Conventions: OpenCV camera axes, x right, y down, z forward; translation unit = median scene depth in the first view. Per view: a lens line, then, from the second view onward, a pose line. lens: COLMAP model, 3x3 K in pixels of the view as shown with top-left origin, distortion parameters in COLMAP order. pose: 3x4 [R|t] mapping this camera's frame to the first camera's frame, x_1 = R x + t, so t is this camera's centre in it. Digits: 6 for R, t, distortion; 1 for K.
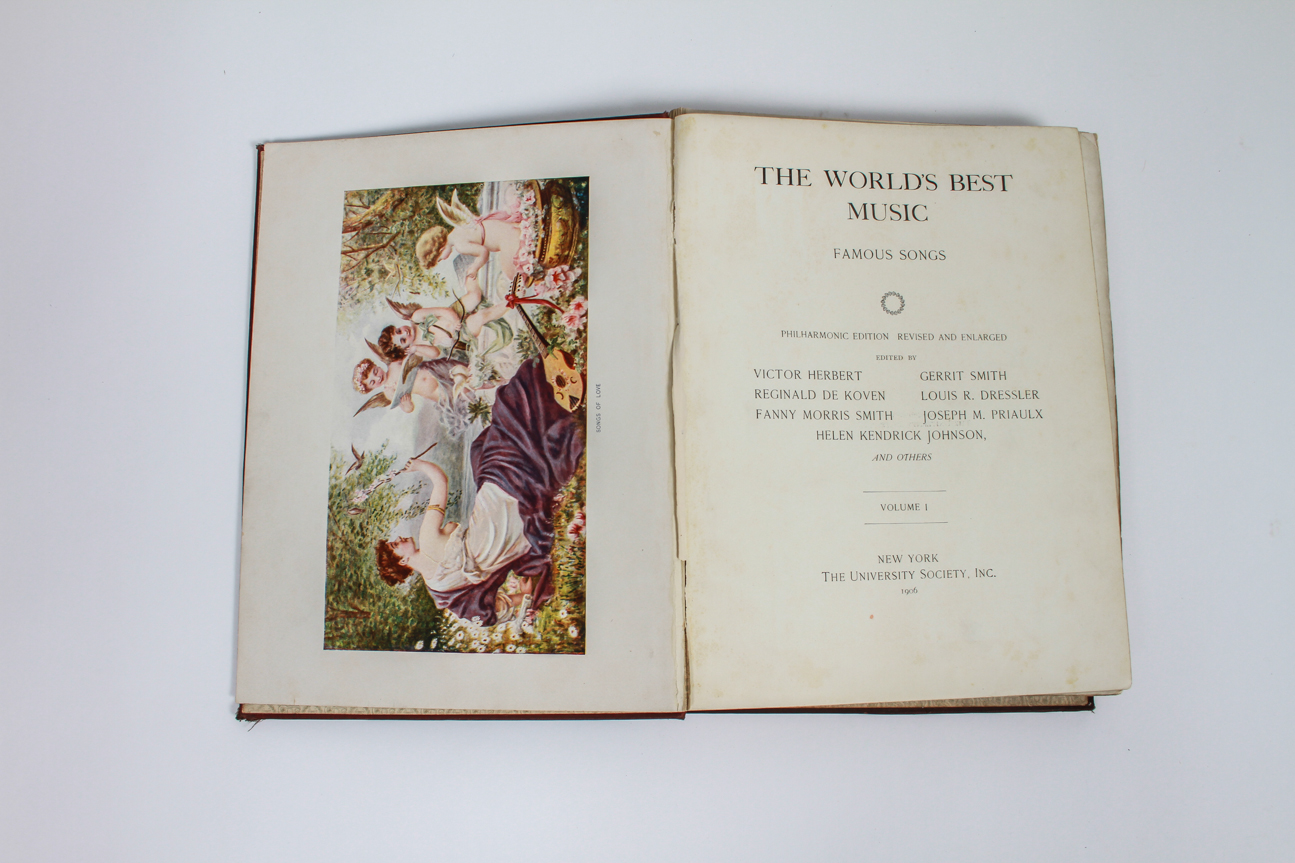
lens RADIAL K [[1101.0, 0, 648.4], [0, 1101.0, 433.0], [0, 0, 1]] dist [-0.084694, -0.003339]
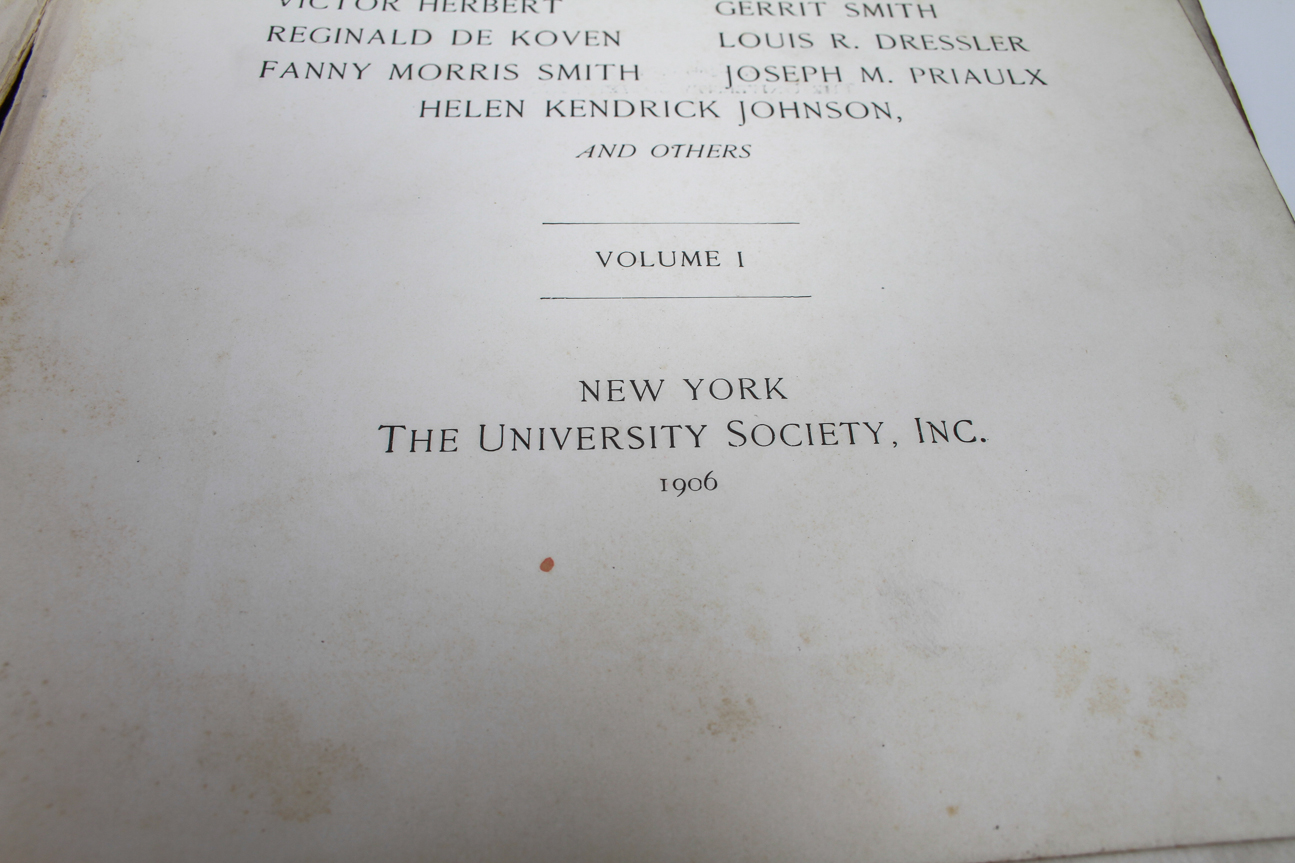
lens RADIAL K [[1101.0, 0, 645.1], [0, 1101.0, 430.2], [0, 0, 1]] dist [-0.084694, -0.003339]
pose [[0.941061, 0.159563, 0.298235, 0.140042], [-0.053314, 0.940687, -0.335062, 0.219140], [-0.334009, 0.299414, 0.893750, 0.733183]]
